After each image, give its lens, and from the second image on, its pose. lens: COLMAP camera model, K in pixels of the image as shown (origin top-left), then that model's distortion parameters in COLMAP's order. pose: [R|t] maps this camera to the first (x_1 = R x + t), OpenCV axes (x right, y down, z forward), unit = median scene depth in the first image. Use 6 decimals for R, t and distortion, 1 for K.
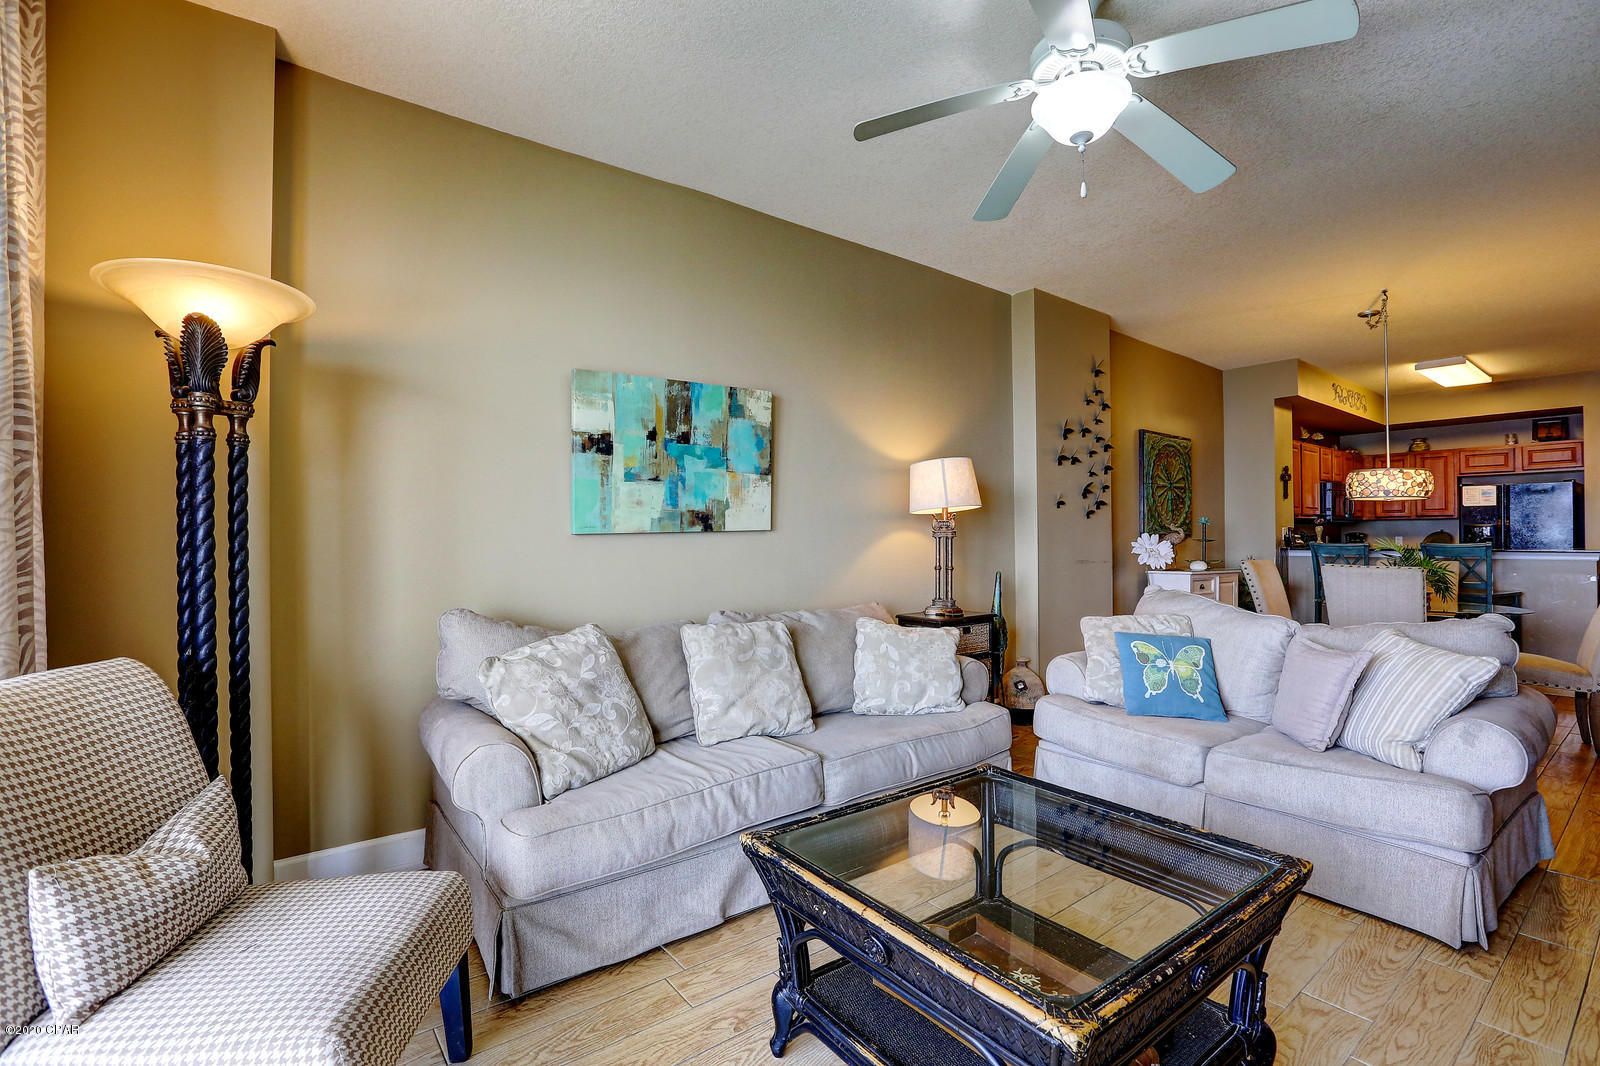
lens RADIAL K [[734.5, 0, 800.0], [0, 734.5, 533.0], [0, 0, 1]] dist [-0.064962, 0.026393]
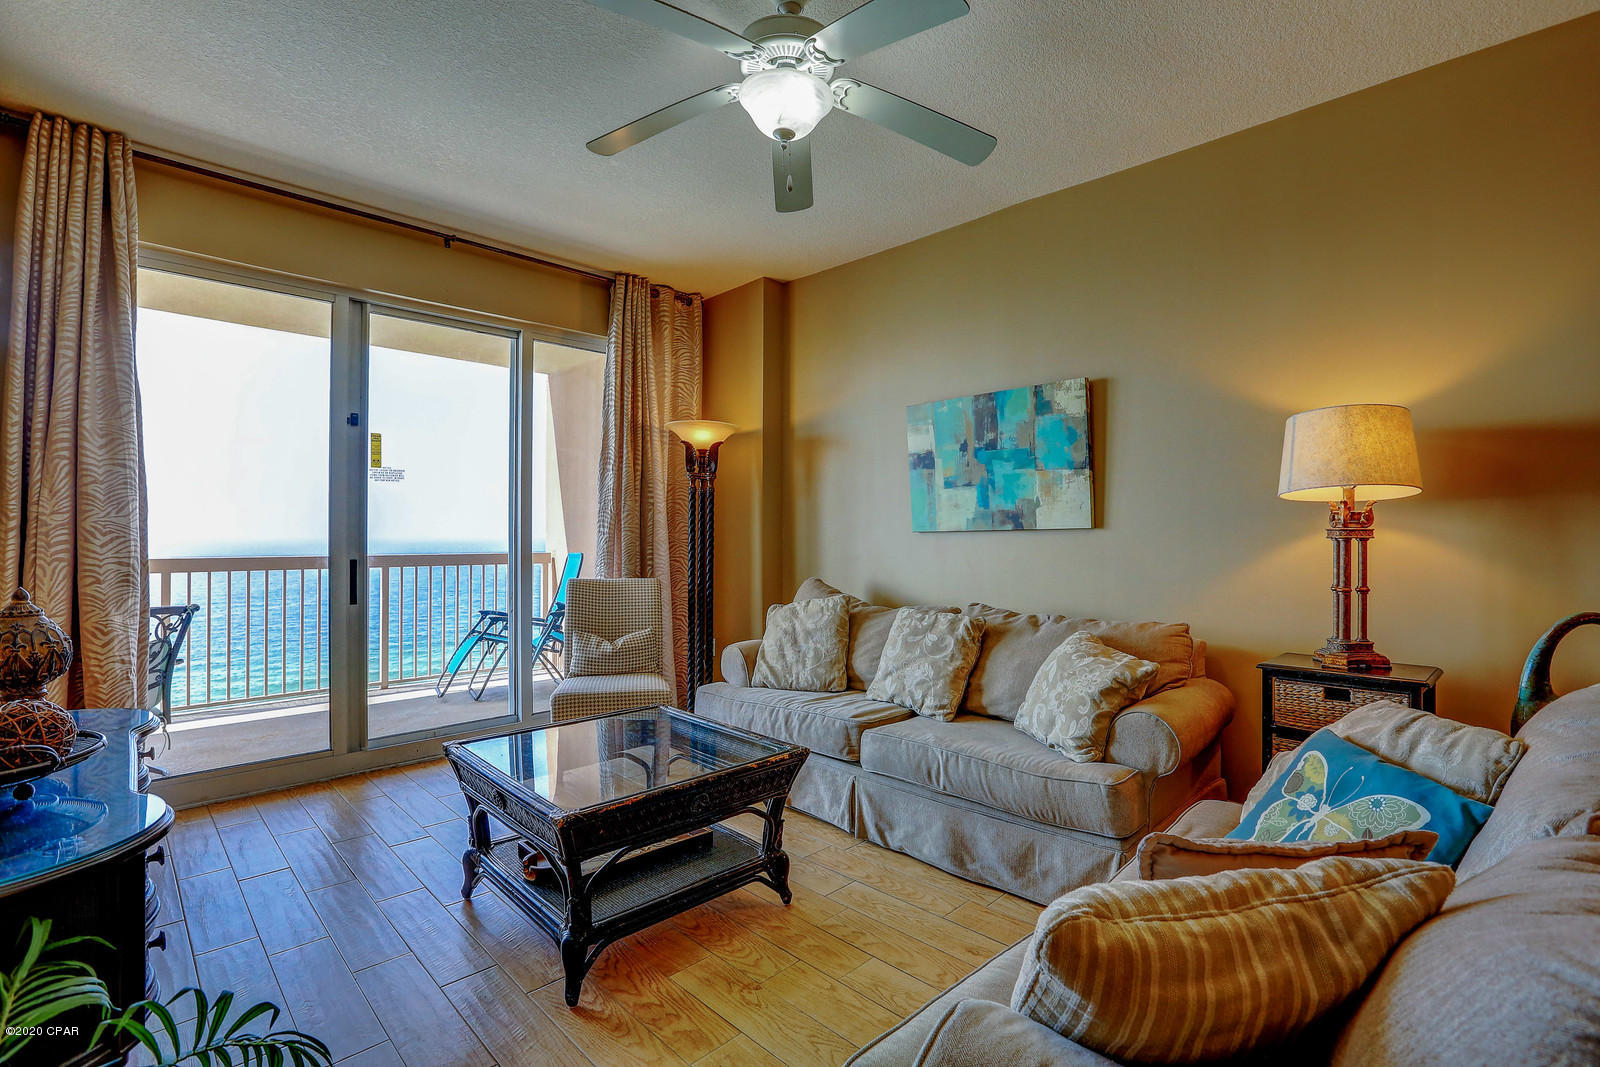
lens RADIAL K [[734.5, 0, 800.0], [0, 734.5, 533.5], [0, 0, 1]] dist [-0.064962, 0.026393]
pose [[0.119694, 0.004627, -0.992800, 0.878753], [-0.000304, 0.999989, 0.004624, -0.001651], [0.992811, -0.000251, 0.119694, 0.575203]]
